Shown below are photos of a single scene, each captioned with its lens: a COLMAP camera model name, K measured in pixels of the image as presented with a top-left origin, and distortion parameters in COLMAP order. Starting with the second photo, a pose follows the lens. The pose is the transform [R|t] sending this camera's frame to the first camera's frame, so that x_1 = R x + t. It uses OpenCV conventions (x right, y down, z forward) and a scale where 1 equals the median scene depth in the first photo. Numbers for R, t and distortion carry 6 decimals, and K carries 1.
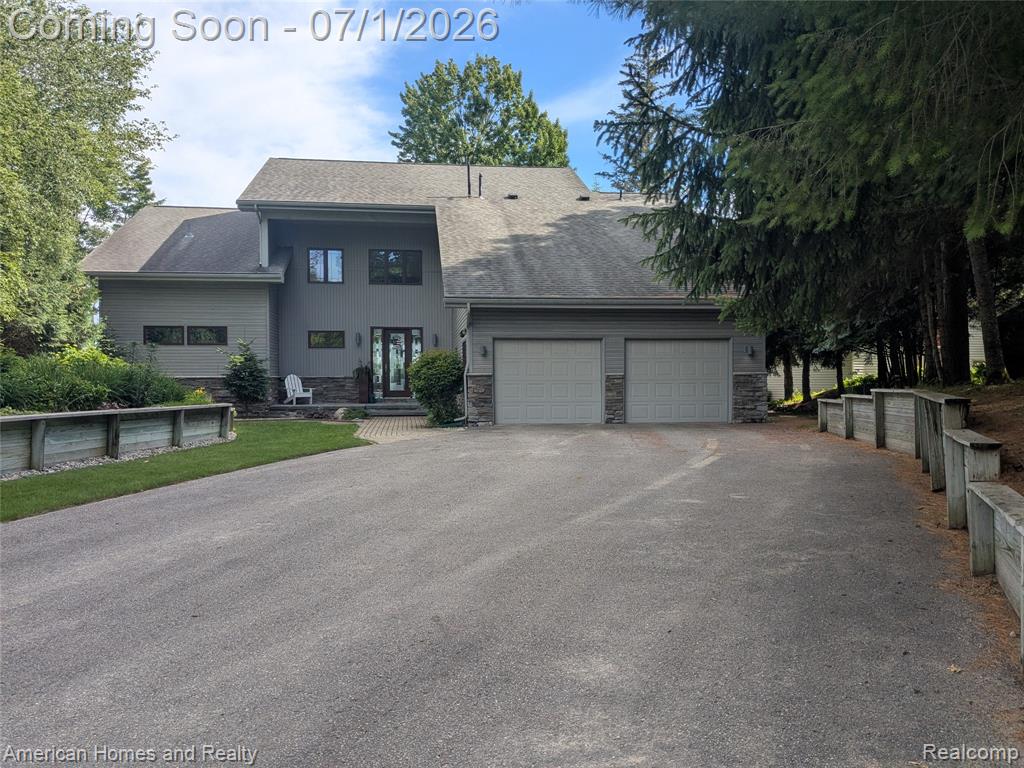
lens RADIAL K [[812.5, 0, 517.2], [0, 812.5, 361.4], [0, 0, 1]] dist [0.068978, -0.122246]
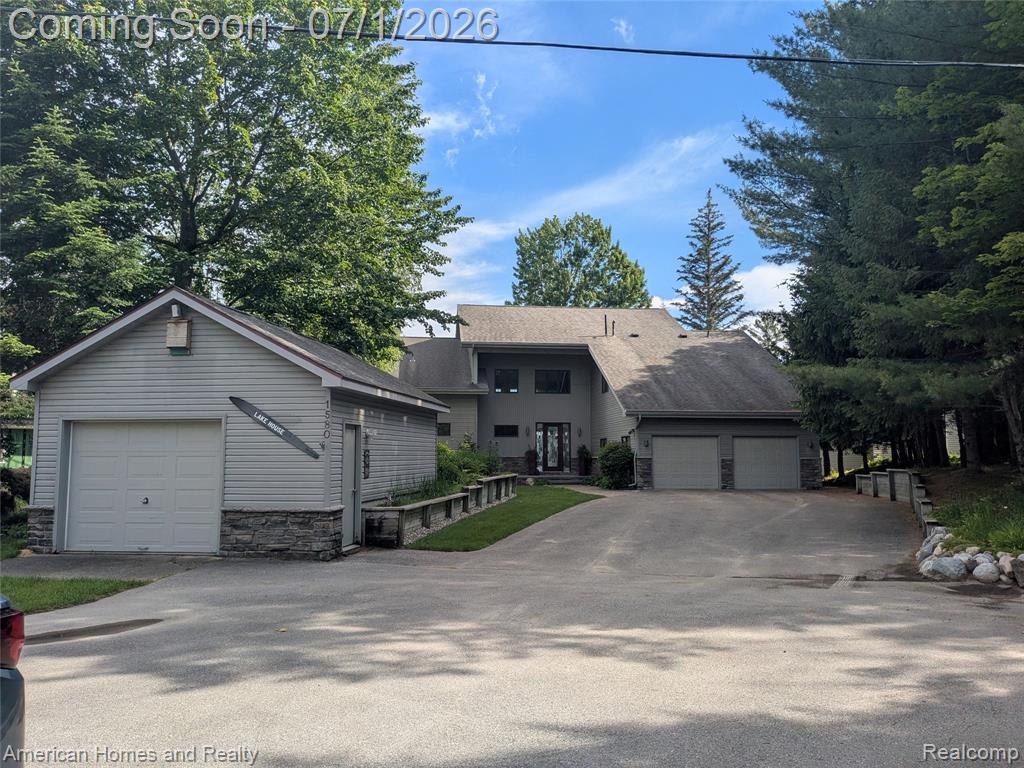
lens RADIAL K [[778.0, 0, 508.4], [0, 778.0, 359.2], [0, 0, 1]] dist [0.068702, -0.175513]
pose [[0.999118, 0.001540, -0.041955, -0.213040], [-0.005762, 0.994901, -0.100695, -0.017867], [0.041586, 0.100848, 0.994032, -0.500943]]
